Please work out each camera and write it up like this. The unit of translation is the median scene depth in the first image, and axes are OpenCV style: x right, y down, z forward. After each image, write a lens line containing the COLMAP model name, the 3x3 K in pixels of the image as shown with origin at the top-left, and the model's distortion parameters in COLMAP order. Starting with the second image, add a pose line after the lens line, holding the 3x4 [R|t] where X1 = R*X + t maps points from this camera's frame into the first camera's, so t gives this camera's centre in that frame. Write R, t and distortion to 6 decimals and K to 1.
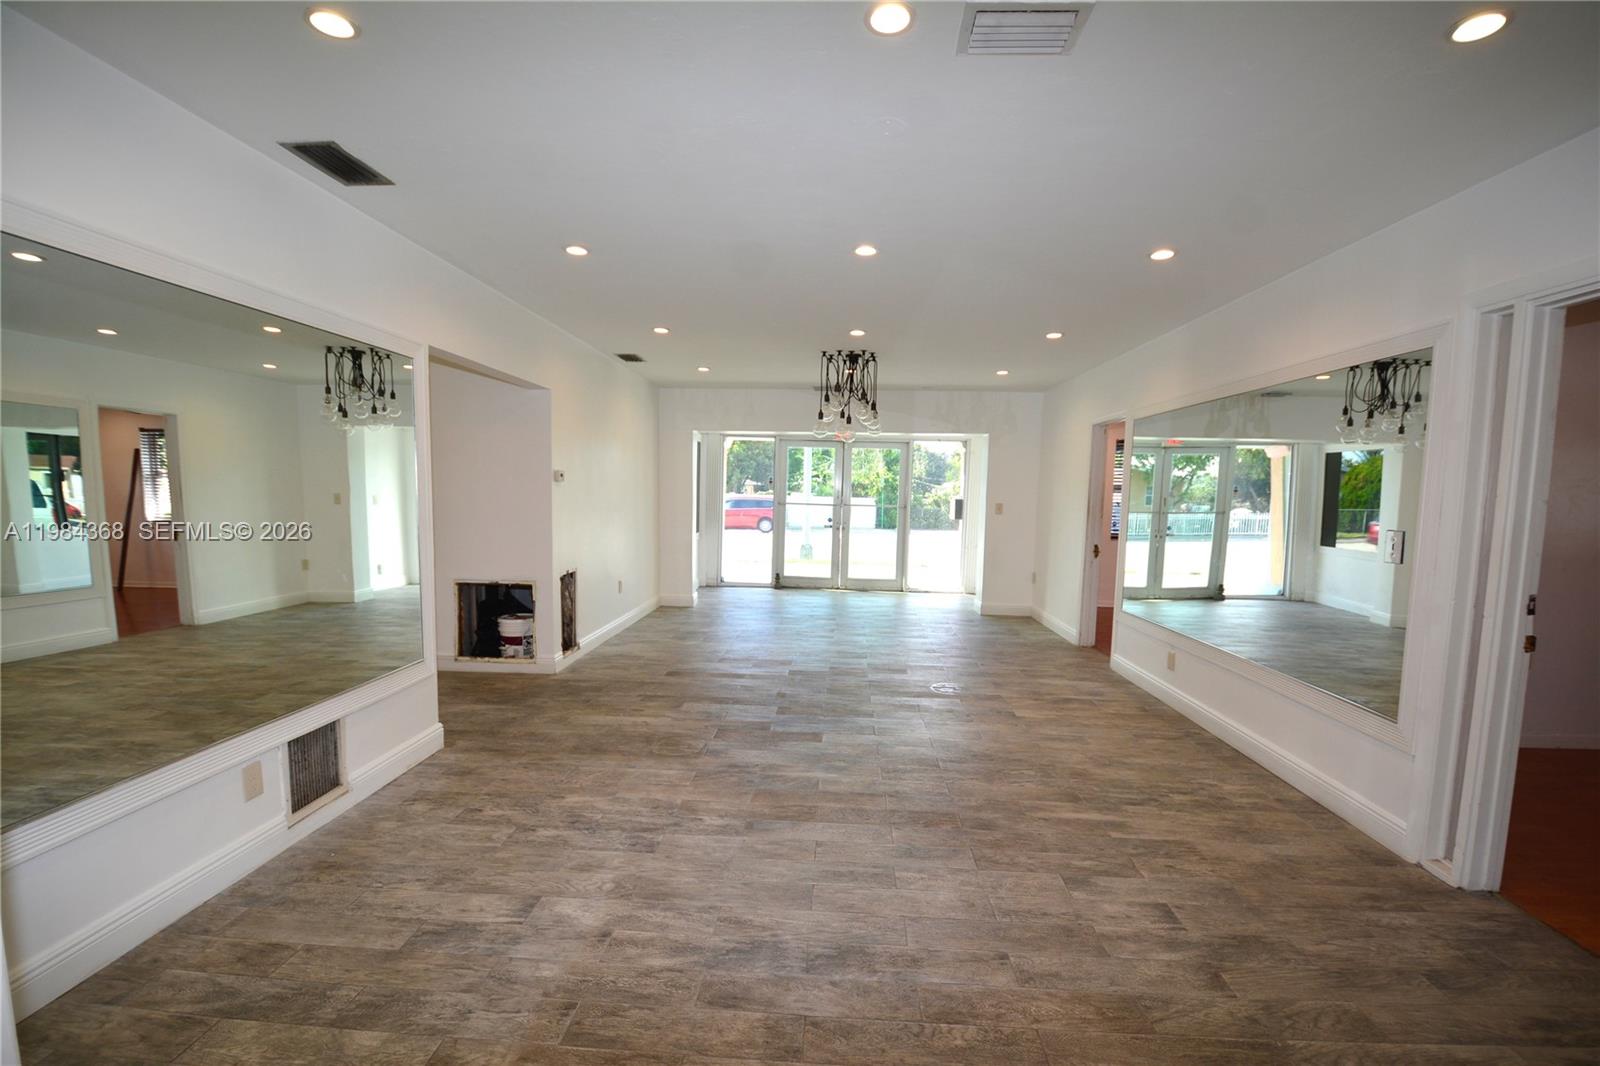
lens RADIAL K [[690.4, 0, 803.5], [0, 690.4, 543.4], [0, 0, 1]] dist [0.001252, 0.000086]
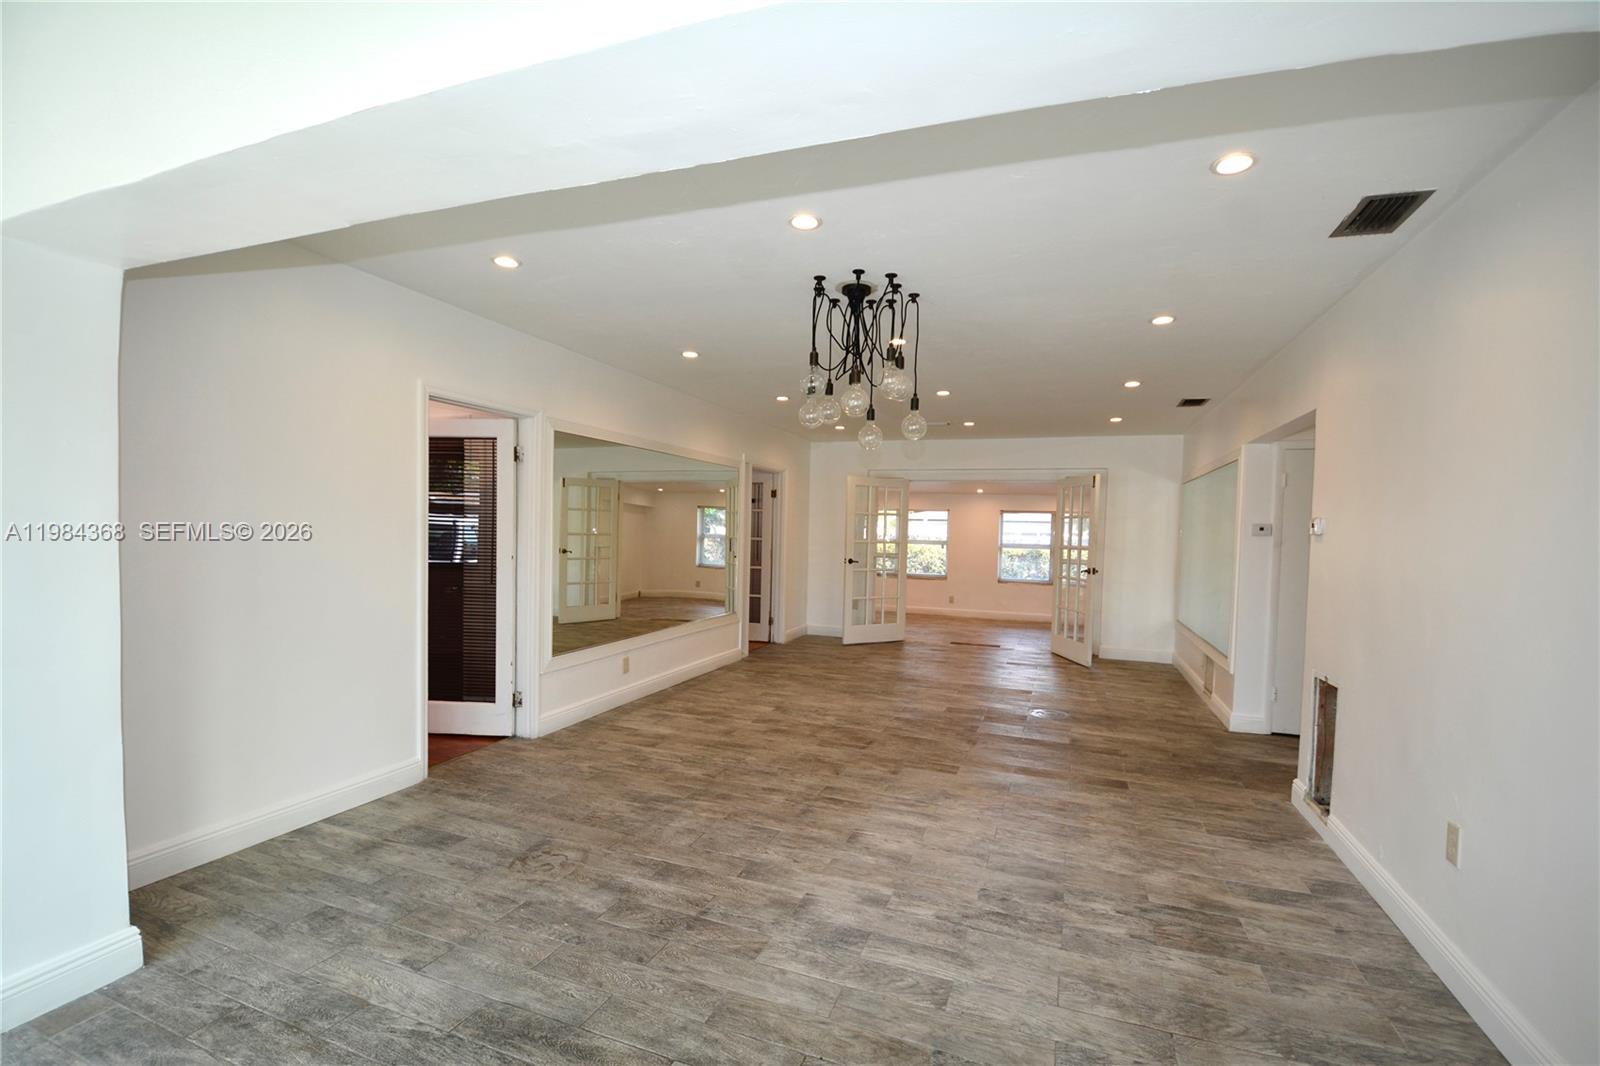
lens RADIAL K [[690.4, 0, 802.1], [0, 690.4, 540.2], [0, 0, 1]] dist [0.001252, 0.000086]
pose [[-0.951483, -0.049561, 0.303682, -0.086498], [-0.022925, 0.995618, 0.090660, -0.148009], [-0.306845, 0.079300, -0.948450, 1.978754]]
